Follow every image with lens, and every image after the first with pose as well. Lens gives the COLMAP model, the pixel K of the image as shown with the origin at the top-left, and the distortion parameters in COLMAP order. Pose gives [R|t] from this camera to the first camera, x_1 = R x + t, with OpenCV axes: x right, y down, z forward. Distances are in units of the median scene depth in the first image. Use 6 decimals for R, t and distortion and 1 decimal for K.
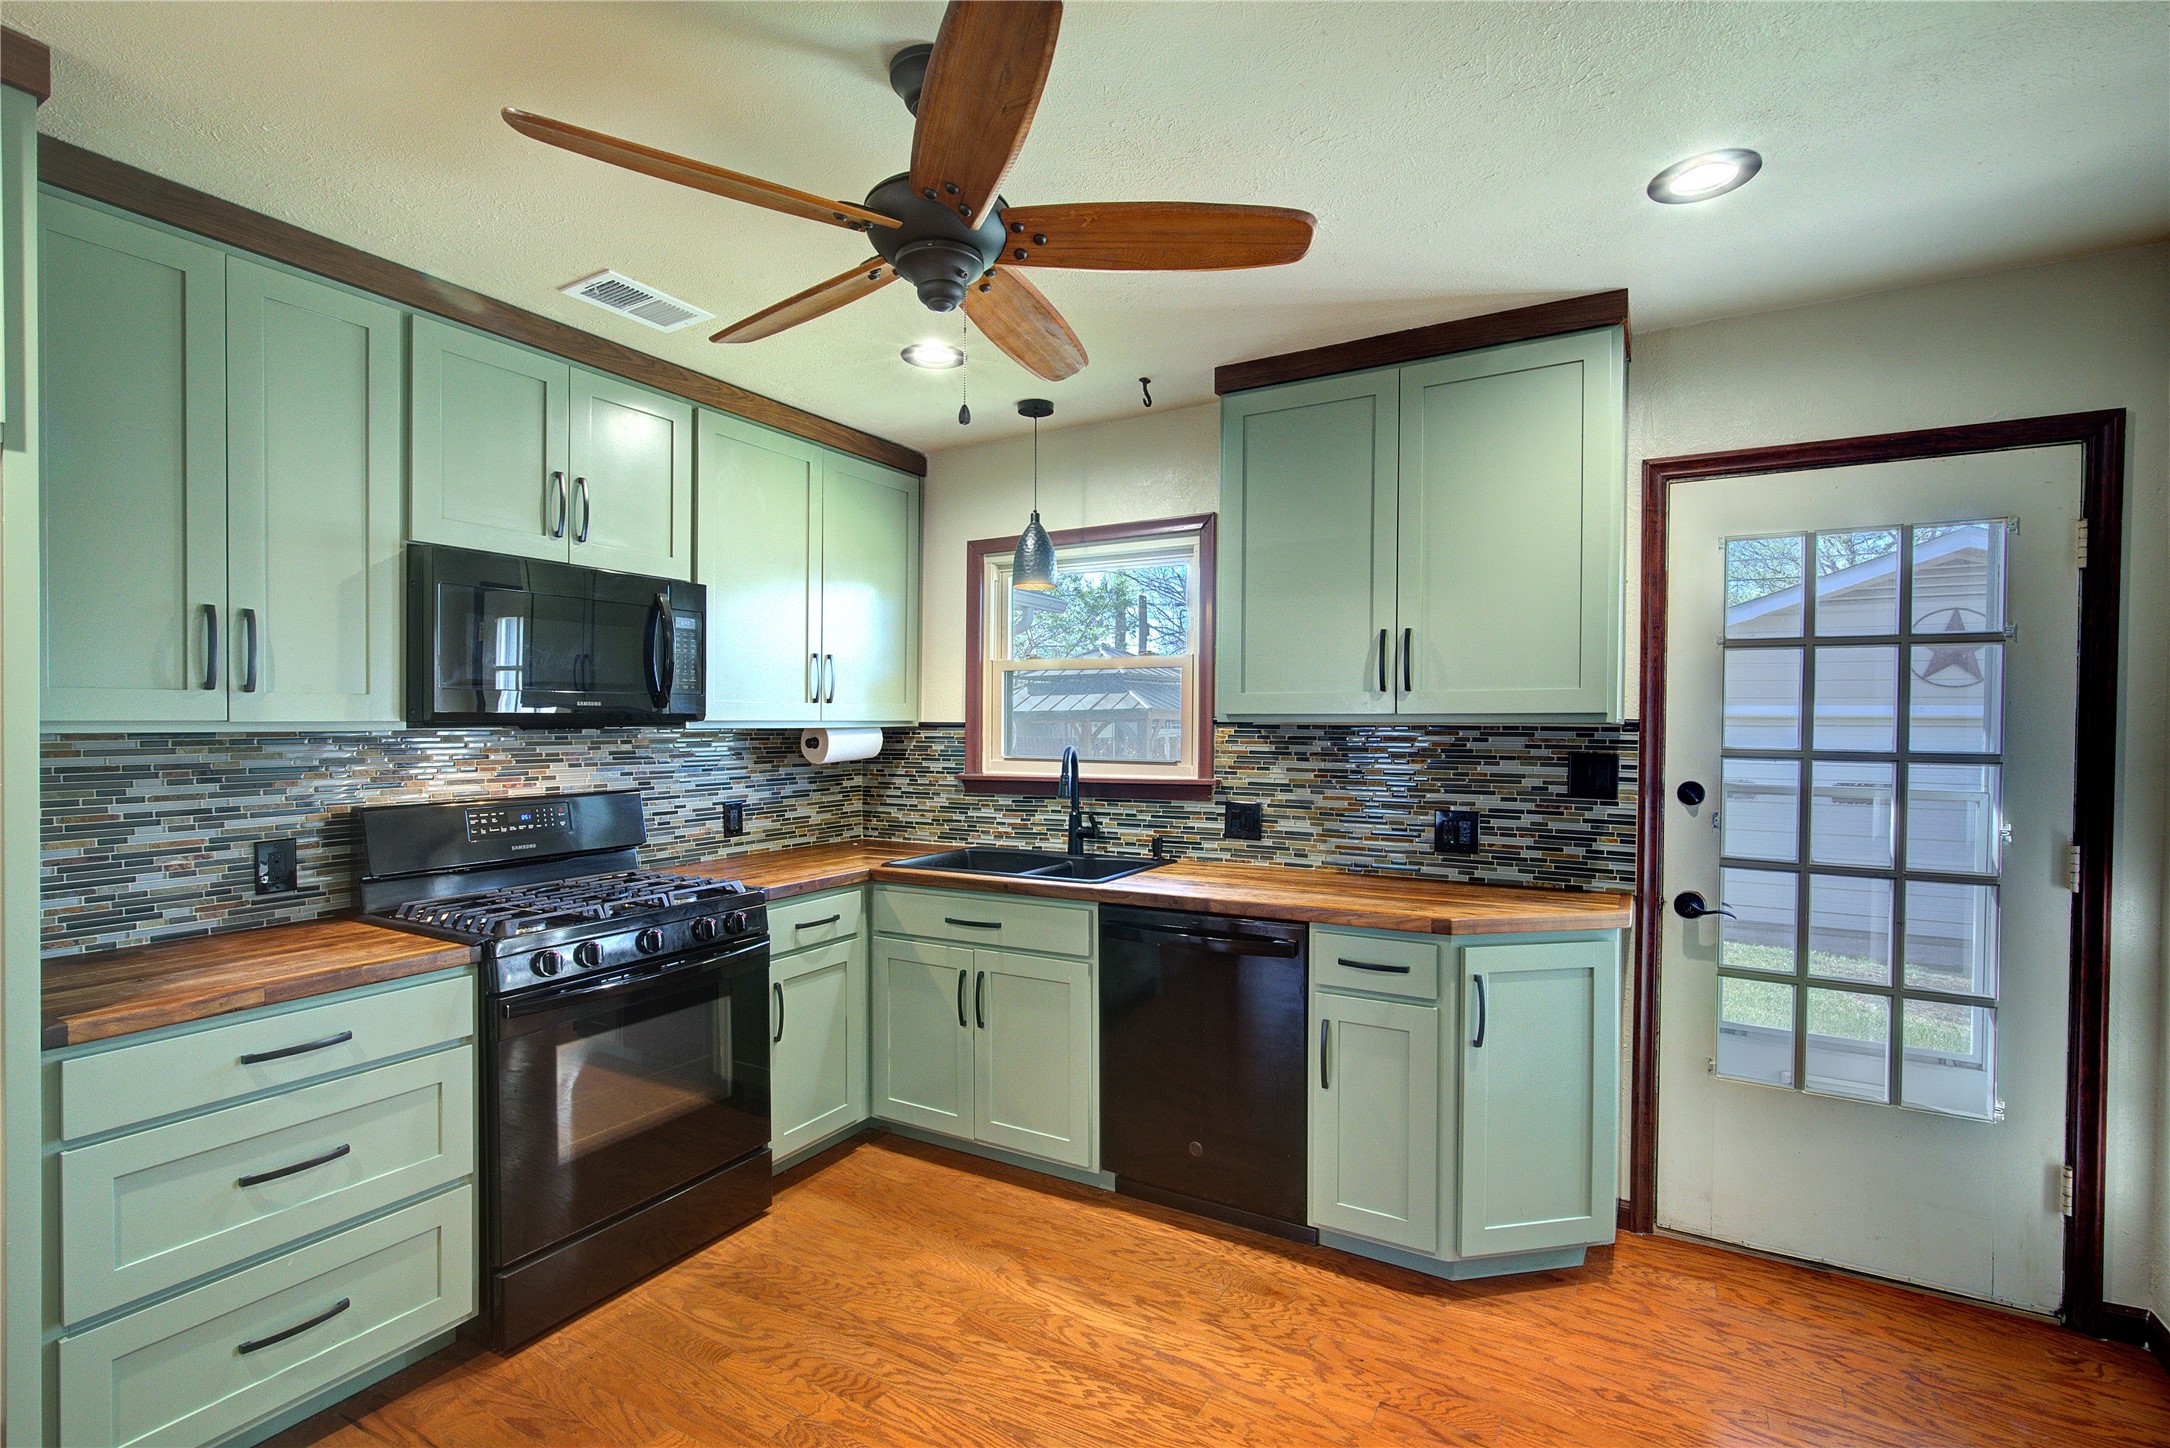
lens RADIAL K [[986.5, 0, 1093.4], [0, 986.5, 734.4], [0, 0, 1]] dist [-0.000016, 0.000599]
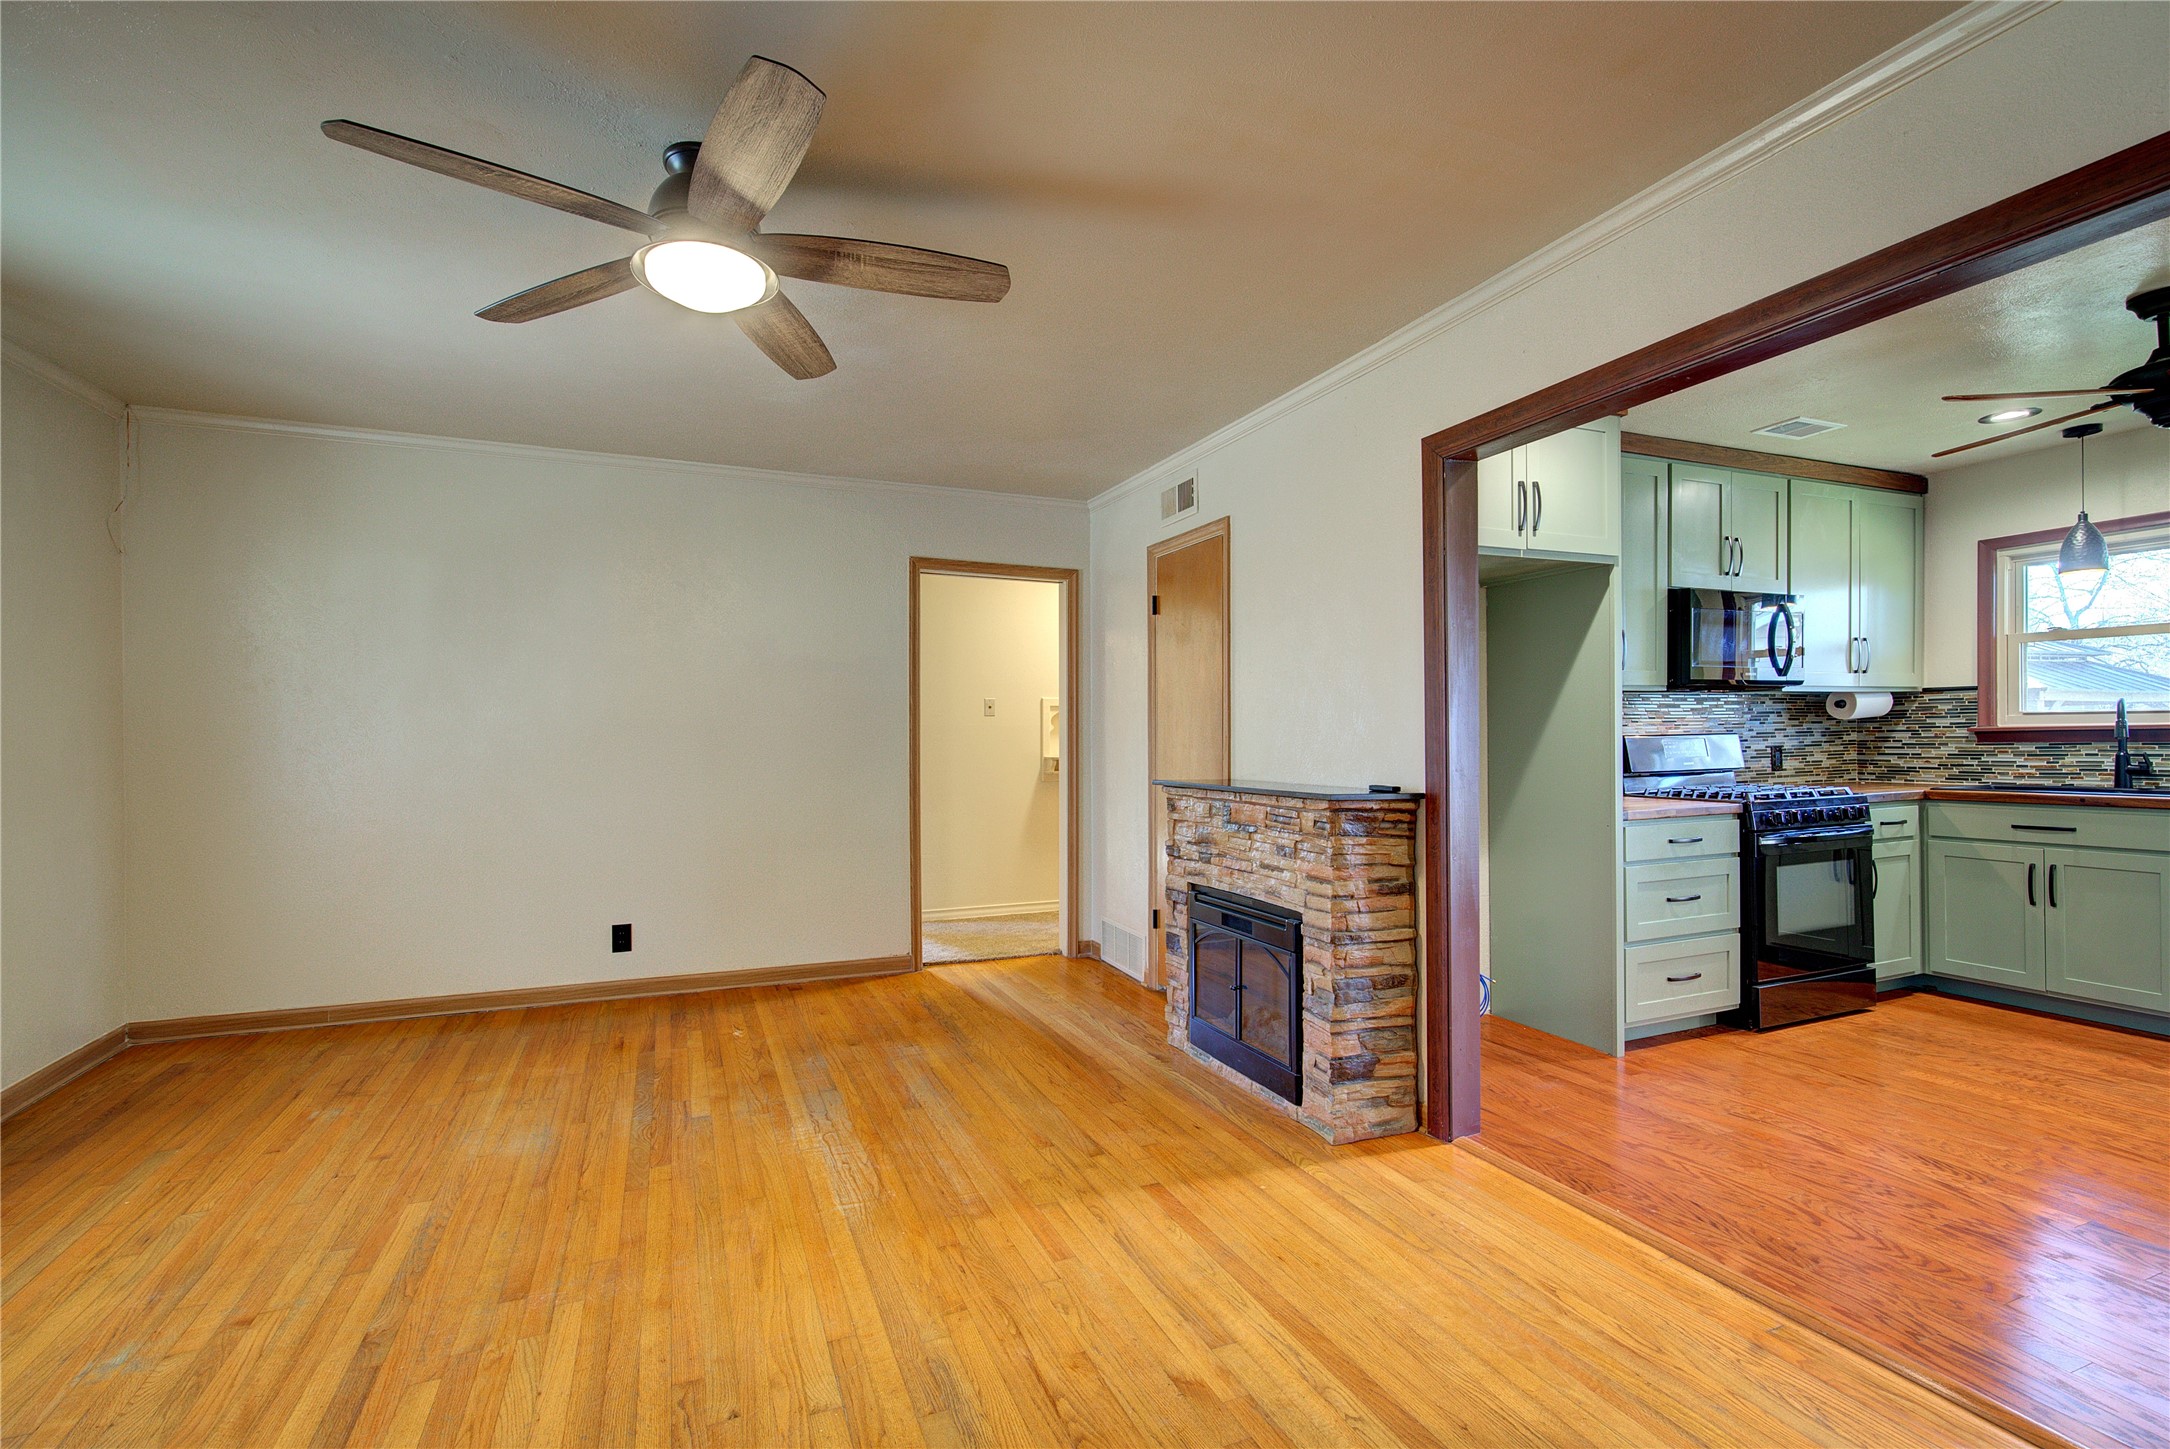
lens RADIAL K [[986.5, 0, 1093.4], [0, 986.5, 734.9], [0, 0, 1]] dist [-0.000016, 0.000599]
pose [[0.795592, -0.011643, -0.605721, -0.274952], [0.007248, 0.999927, -0.009700, 0.056077], [0.605789, 0.003327, 0.795618, -0.694937]]
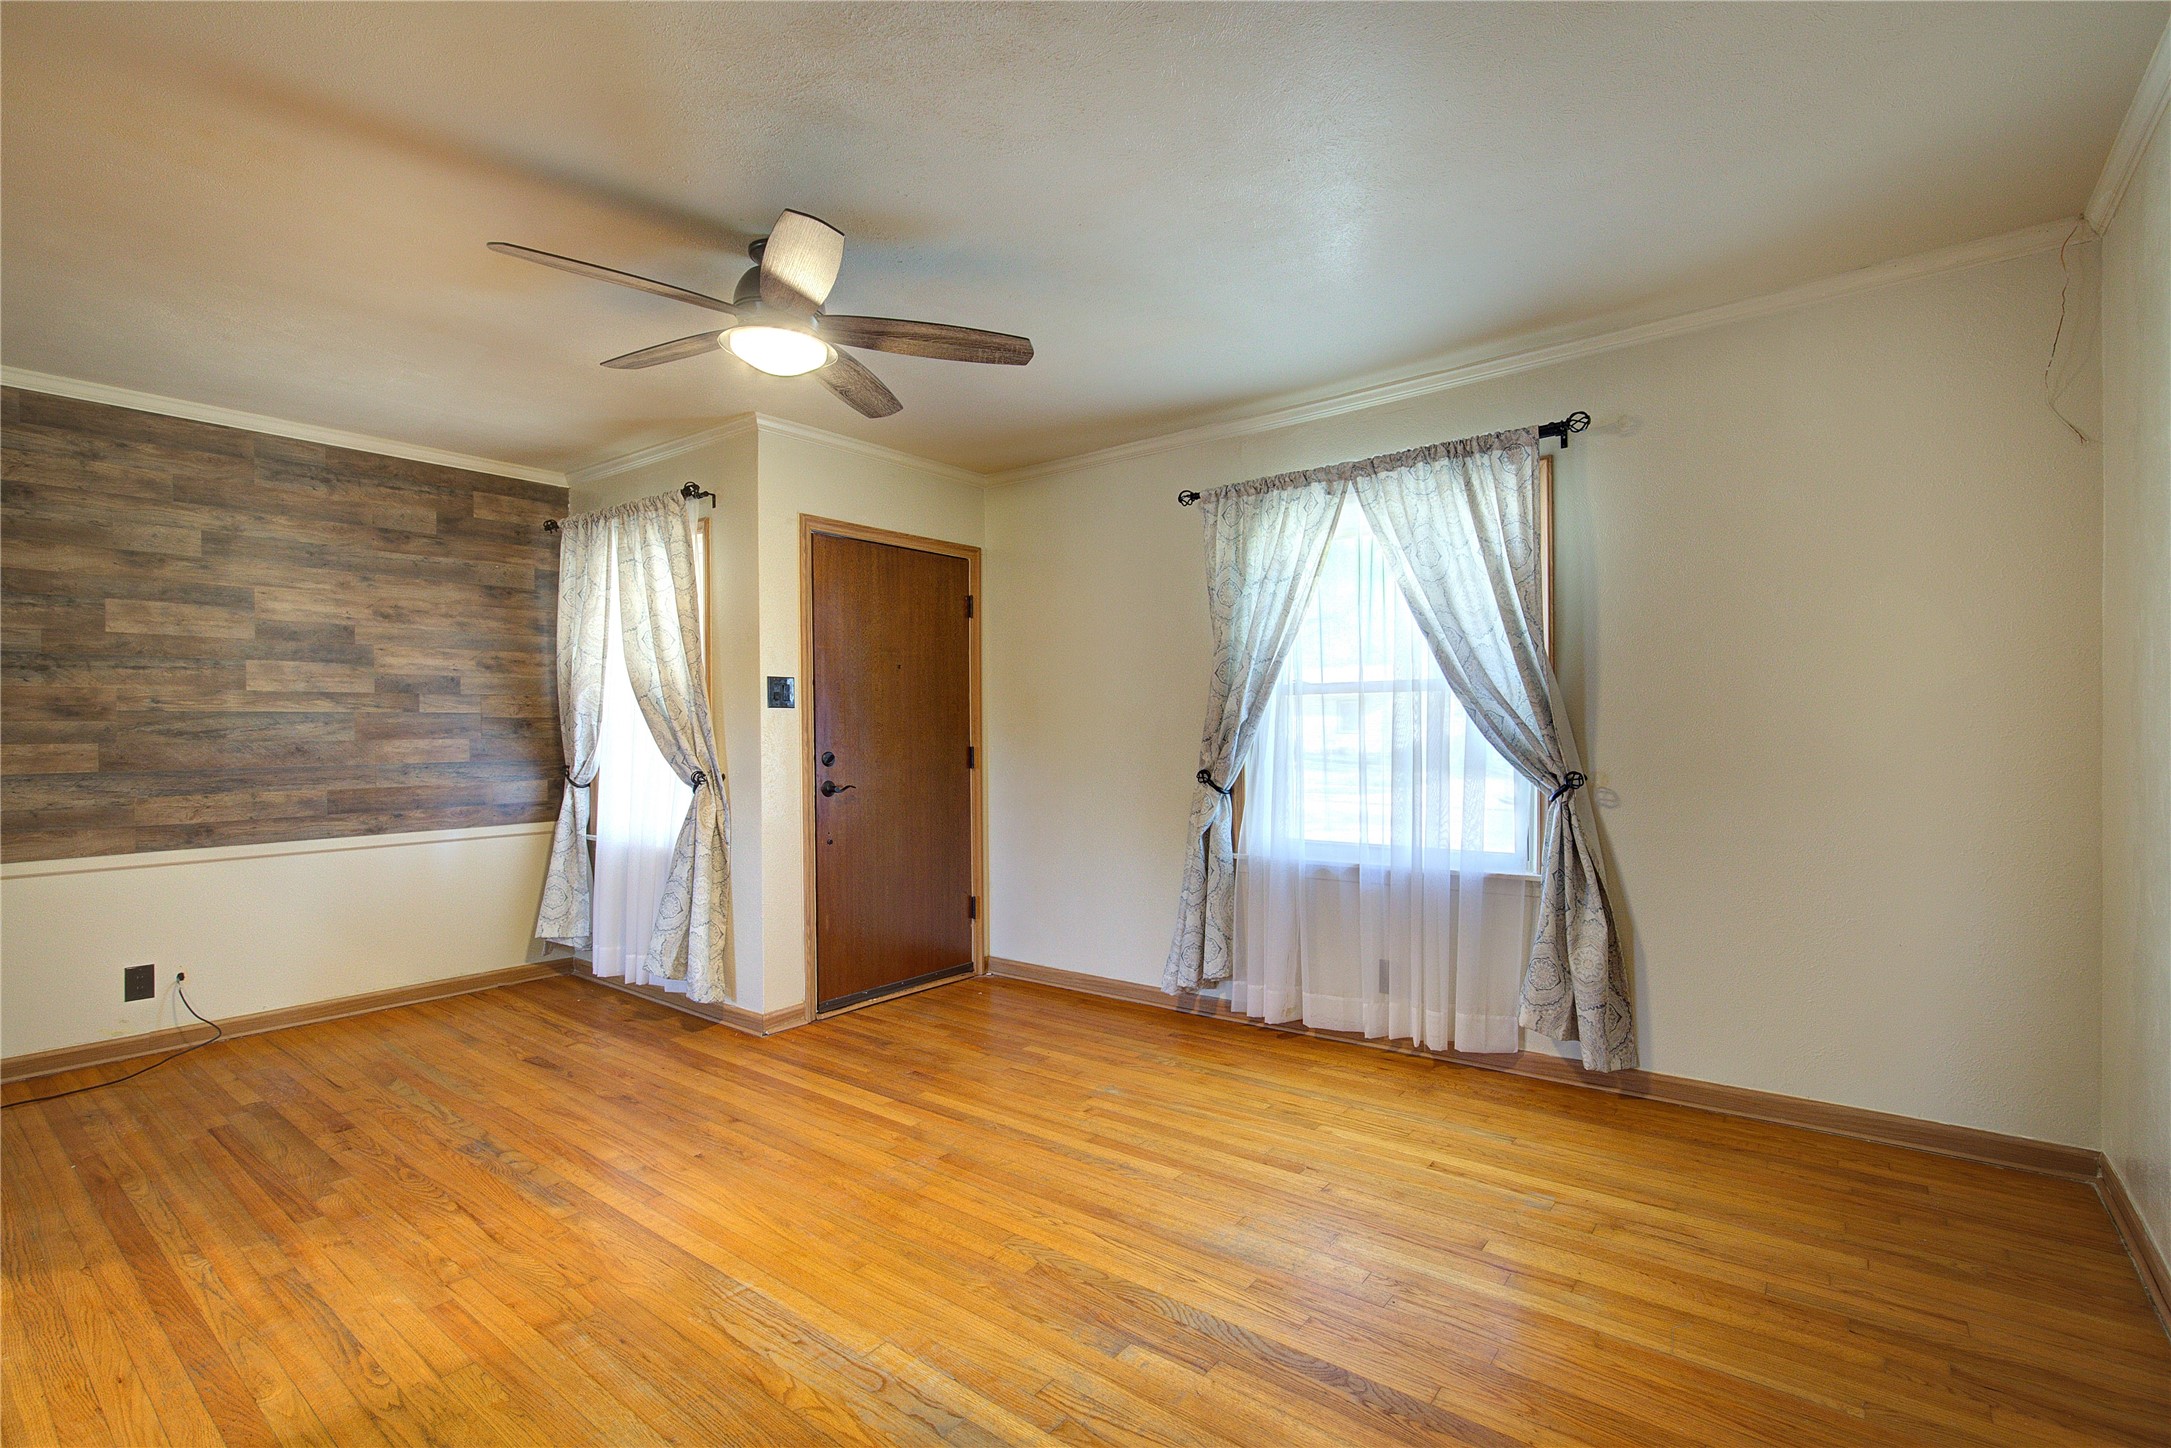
lens RADIAL K [[987.0, 0, 1093.9], [0, 987.0, 734.4], [0, 0, 1]] dist [-0.000016, 0.000599]
pose [[-0.989412, -0.004102, 0.145074, -1.129945], [-0.001090, 0.999782, 0.020835, 0.038977], [-0.145128, 0.020456, -0.989201, 0.297006]]
